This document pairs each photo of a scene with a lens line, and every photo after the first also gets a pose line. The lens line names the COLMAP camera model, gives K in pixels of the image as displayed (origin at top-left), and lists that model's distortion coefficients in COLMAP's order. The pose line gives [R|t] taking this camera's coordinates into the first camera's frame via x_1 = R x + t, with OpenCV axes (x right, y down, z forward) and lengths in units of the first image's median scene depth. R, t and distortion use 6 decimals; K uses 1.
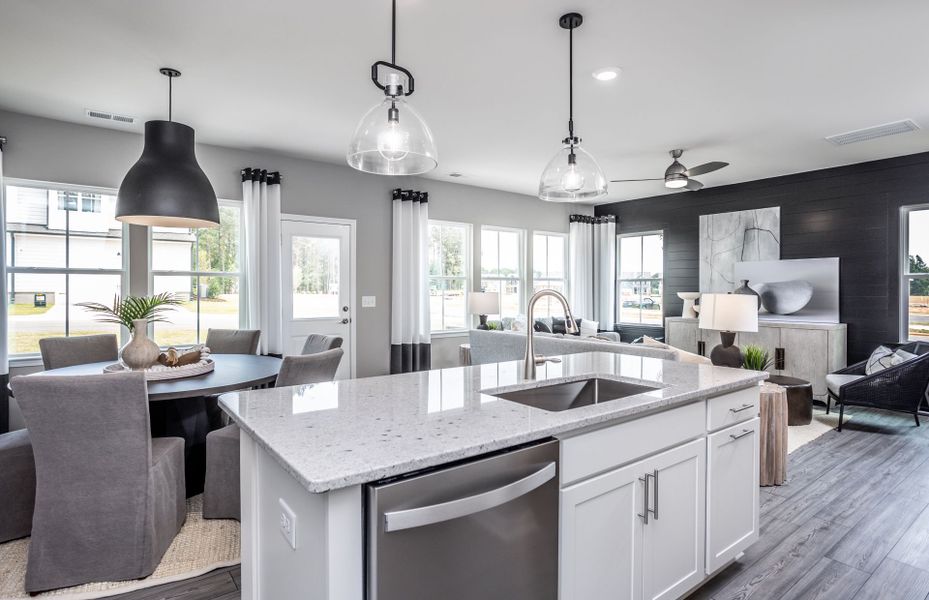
lens RADIAL K [[479.4, 0, 459.6], [0, 479.4, 292.8], [0, 0, 1]] dist [-0.018801, 0.001606]
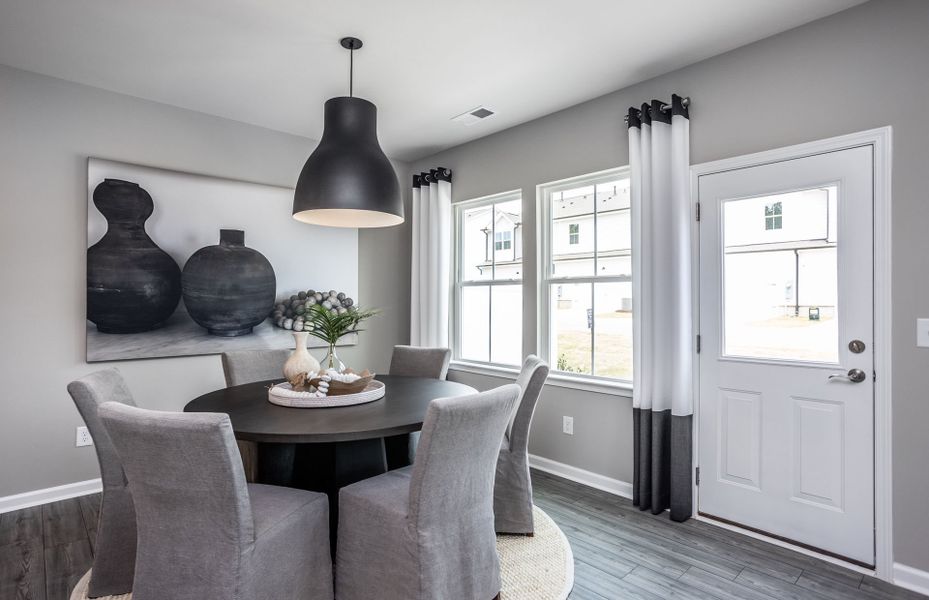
lens RADIAL K [[479.4, 0, 459.6], [0, 479.4, 292.8], [0, 0, 1]] dist [-0.018801, 0.001606]
pose [[0.117775, -0.015339, -0.992922, 0.187840], [-0.014888, 0.999741, -0.017210, -0.001612], [0.992929, 0.016809, 0.117516, 0.845136]]
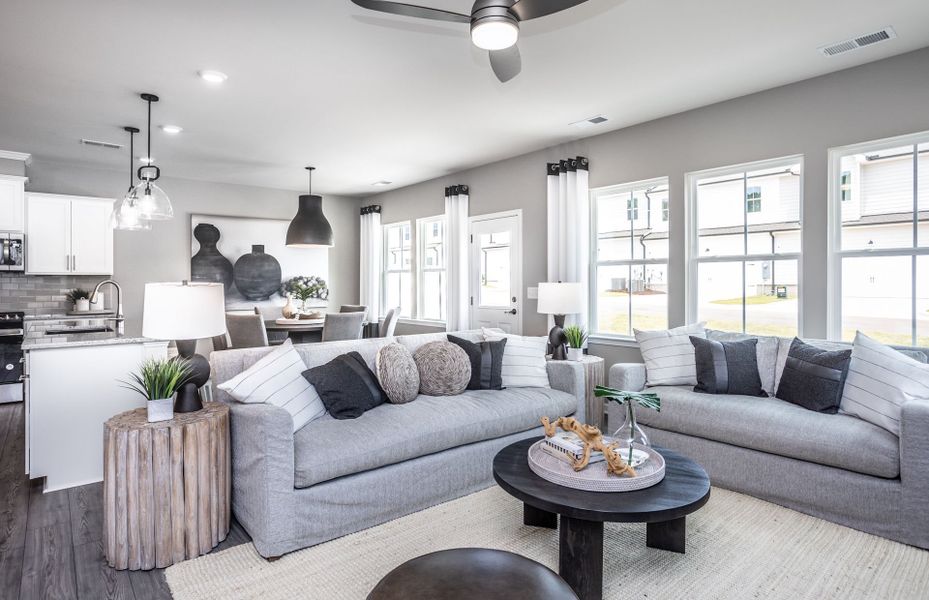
lens RADIAL K [[488.0, 0, 439.6], [0, 488.0, 279.5], [0, 0, 1]] dist [0.002667, 0.001908]
pose [[0.044117, -0.005318, -0.999012, 1.090121], [-0.009190, 0.999941, -0.005728, -0.001081], [0.998984, 0.009433, 0.044066, 1.117706]]
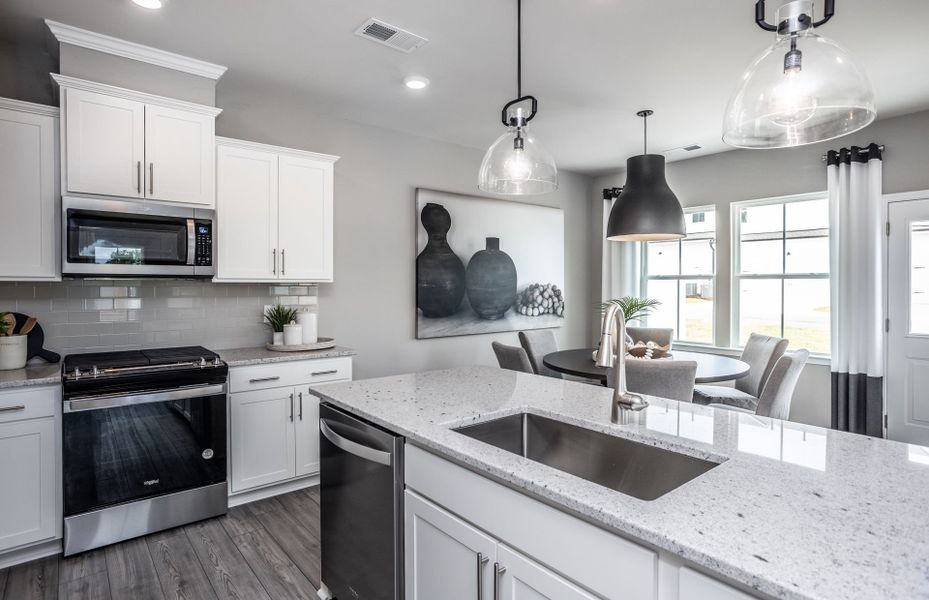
lens RADIAL K [[486.7, 0, 475.4], [0, 486.7, 282.4], [0, 0, 1]] dist [-0.014291, 0.001769]
pose [[0.076188, -0.006983, -0.997069, 0.447683], [-0.013231, 0.999880, -0.008014, -0.011058], [0.997006, 0.013803, 0.076086, 0.356781]]
